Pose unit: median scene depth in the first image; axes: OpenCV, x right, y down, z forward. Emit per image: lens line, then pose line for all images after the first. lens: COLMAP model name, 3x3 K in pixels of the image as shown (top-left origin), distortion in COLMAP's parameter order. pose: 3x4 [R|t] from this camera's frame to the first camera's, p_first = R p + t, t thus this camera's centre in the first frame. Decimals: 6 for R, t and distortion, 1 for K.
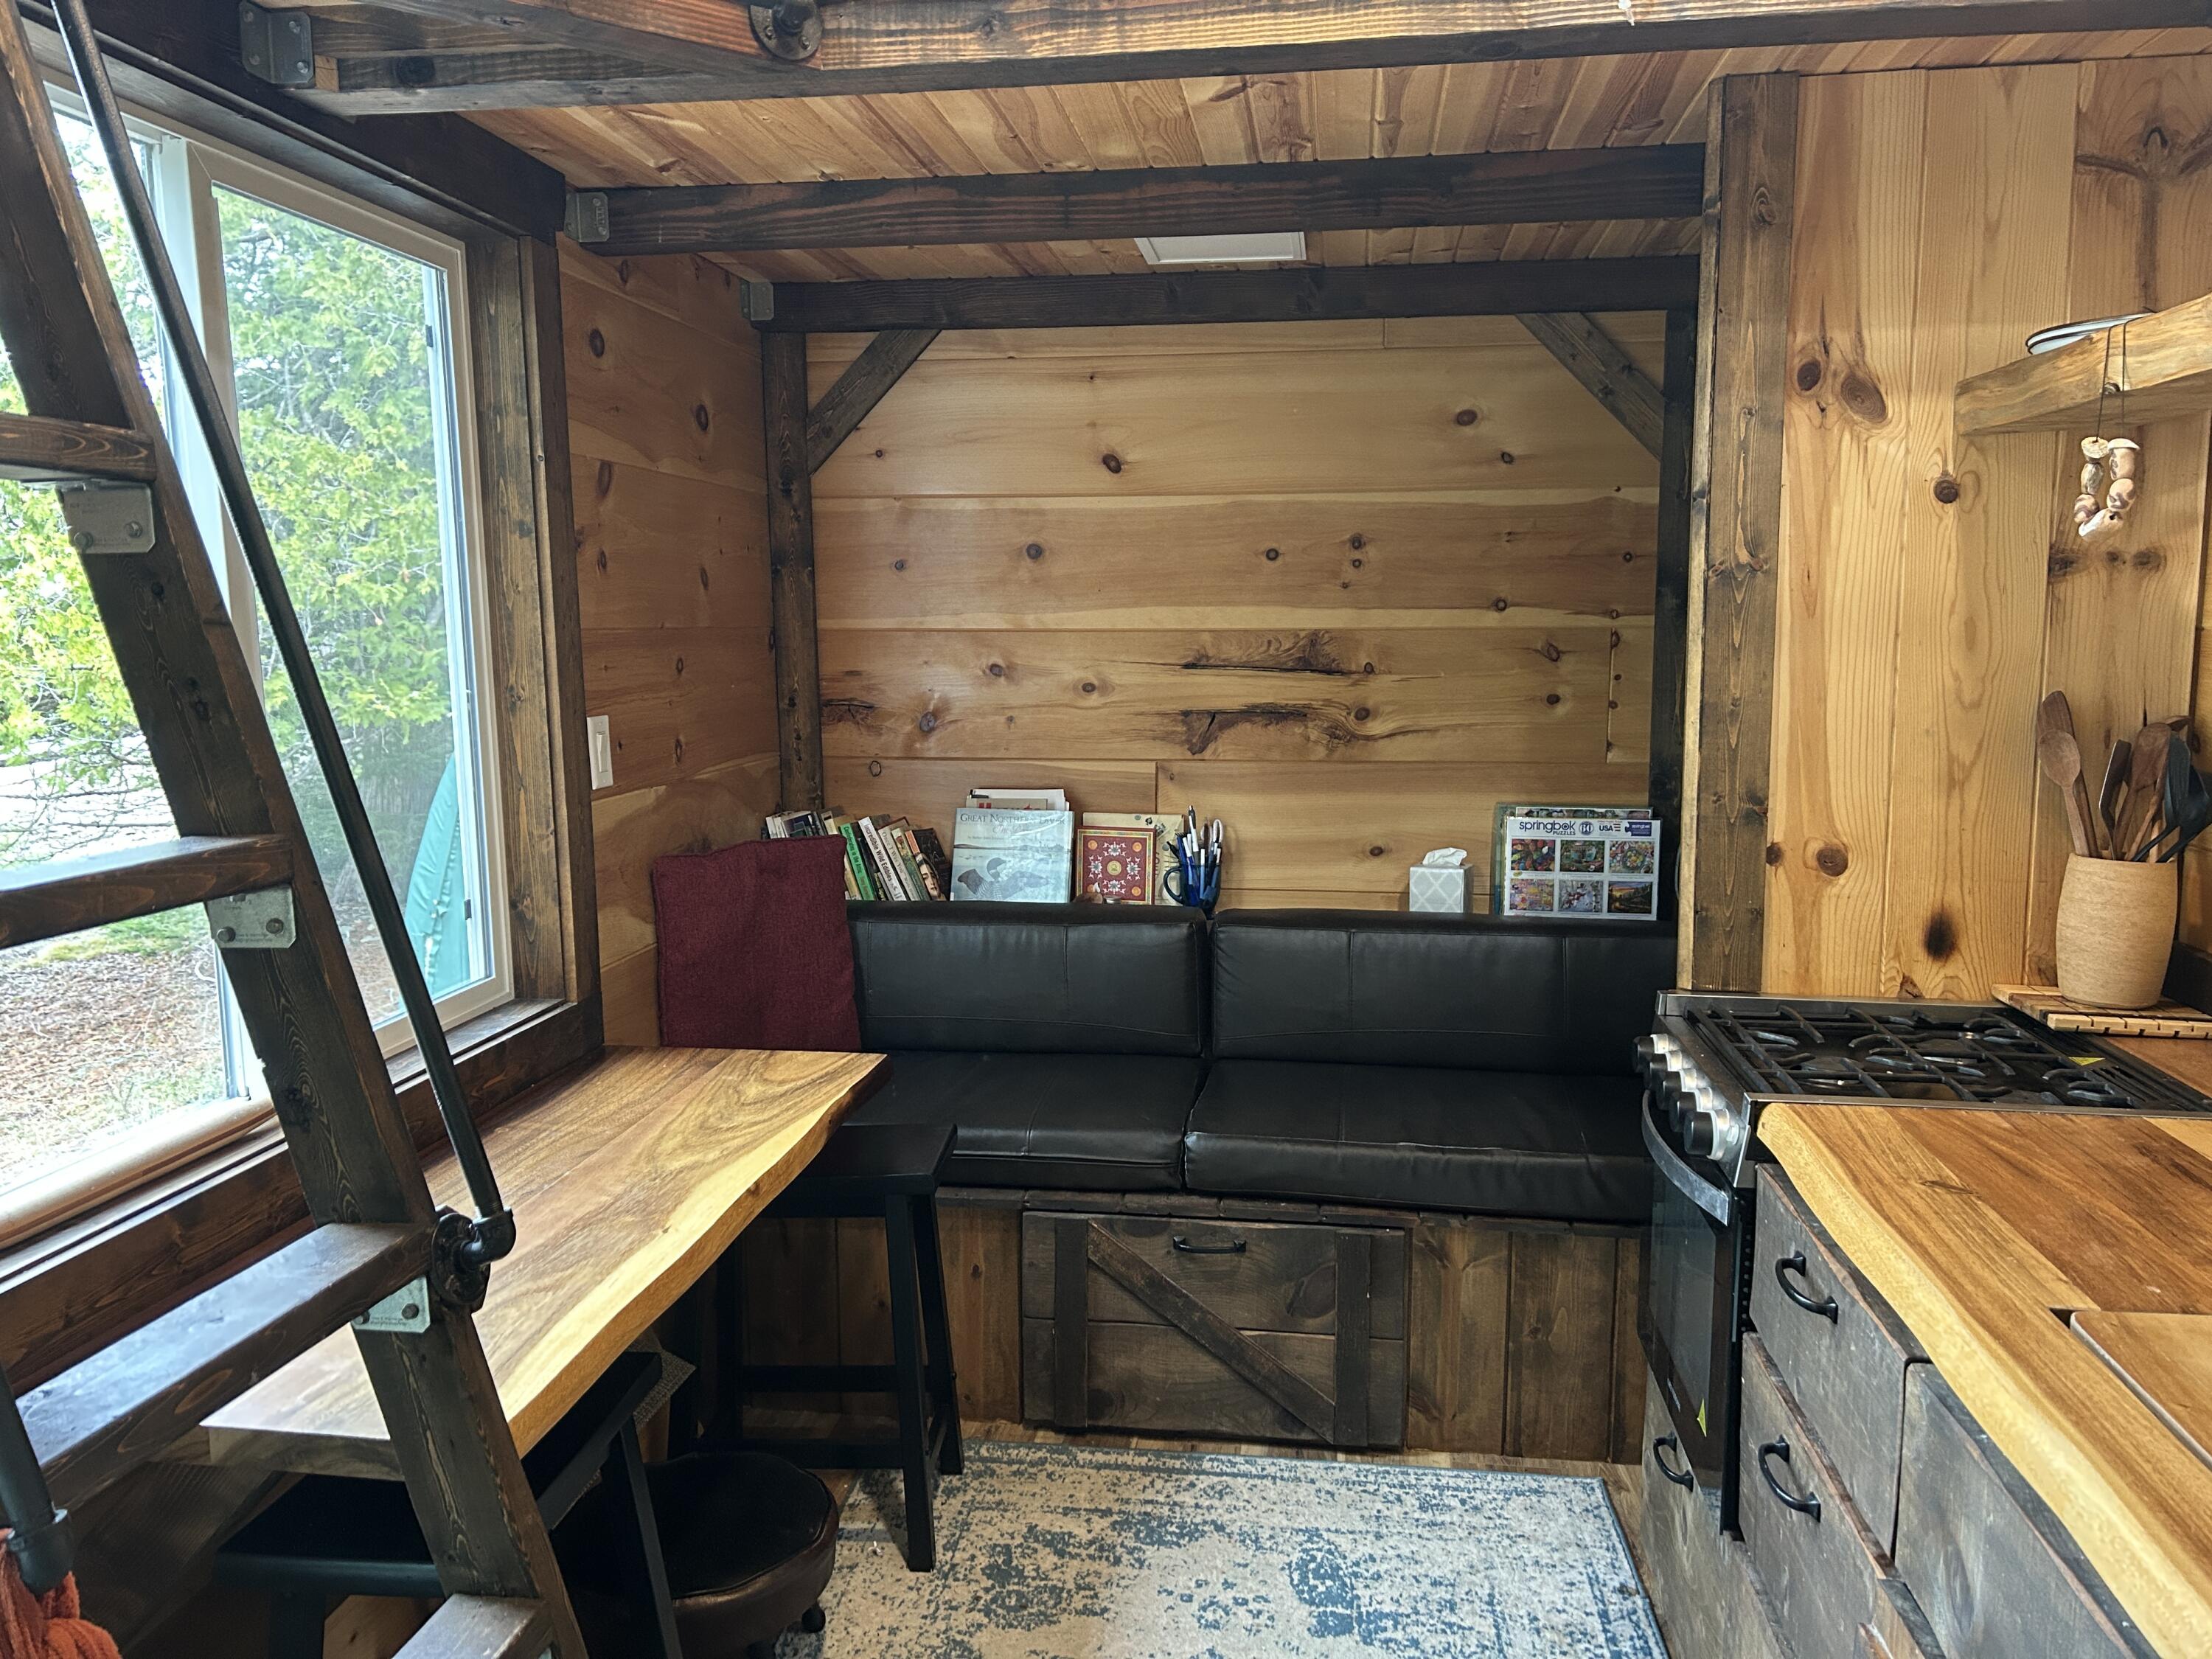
lens RADIAL K [[1638.9, 0, 1109.0], [0, 1638.9, 840.8], [0, 0, 1]] dist [0.086021, -0.102591]
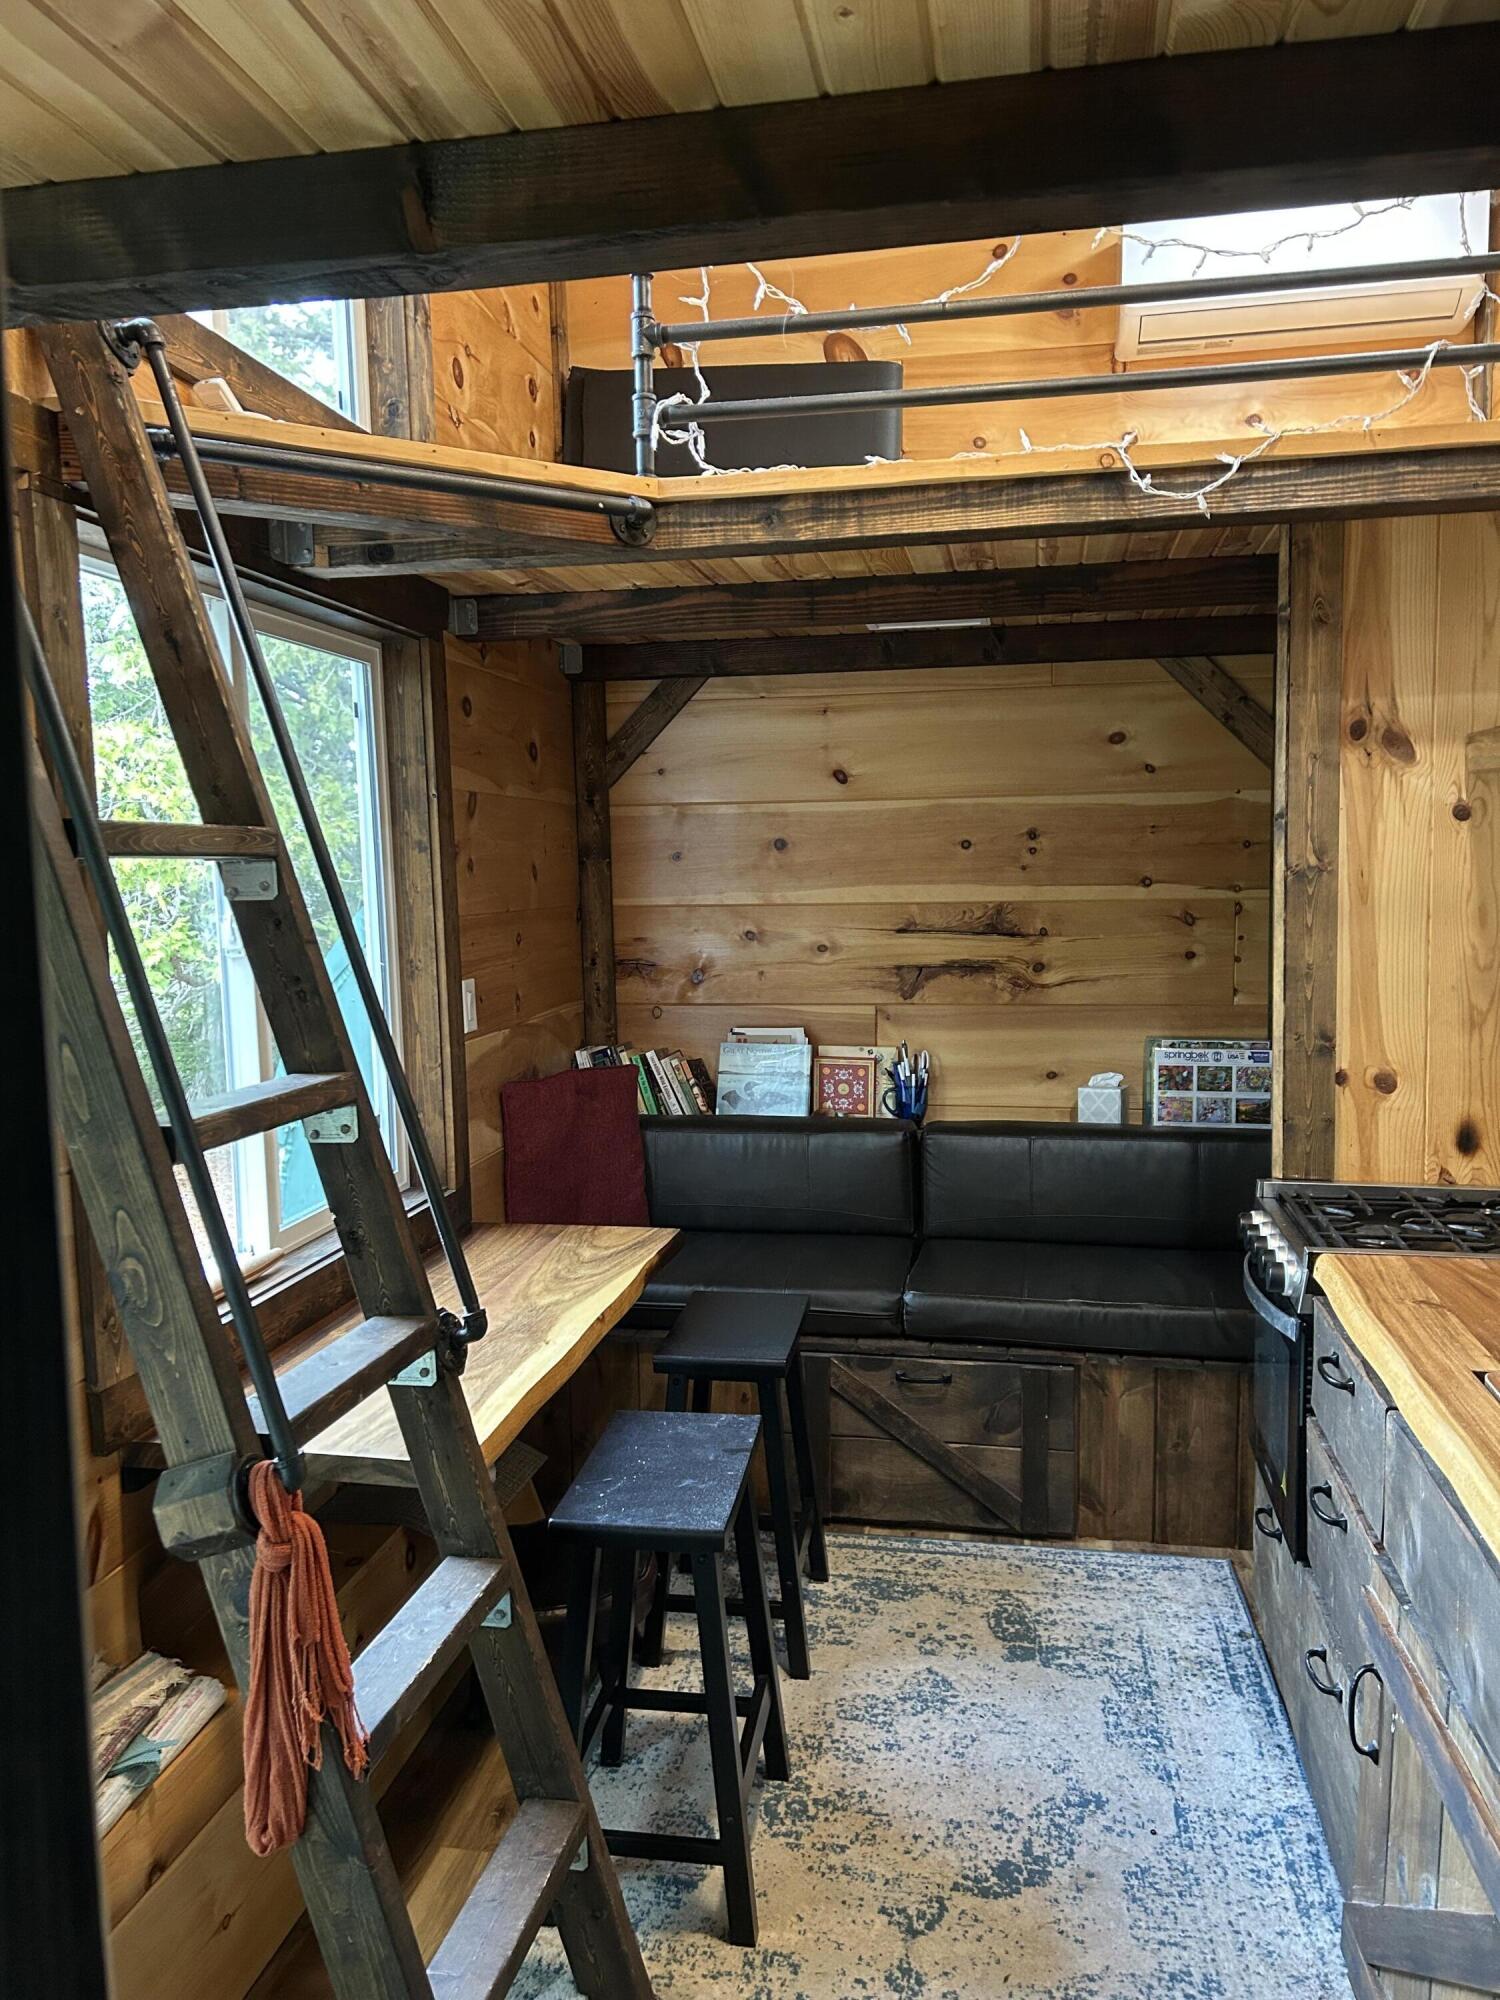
lens RADIAL K [[1484.3, 0, 743.1], [0, 1484.3, 1014.1], [0, 0, 1]] dist [0.088727, -0.099938]
pose [[0.998678, -0.006838, -0.050950, -0.020533], [0.005148, 0.999434, -0.033232, -0.004841], [0.051149, 0.032926, 0.998148, -0.211443]]
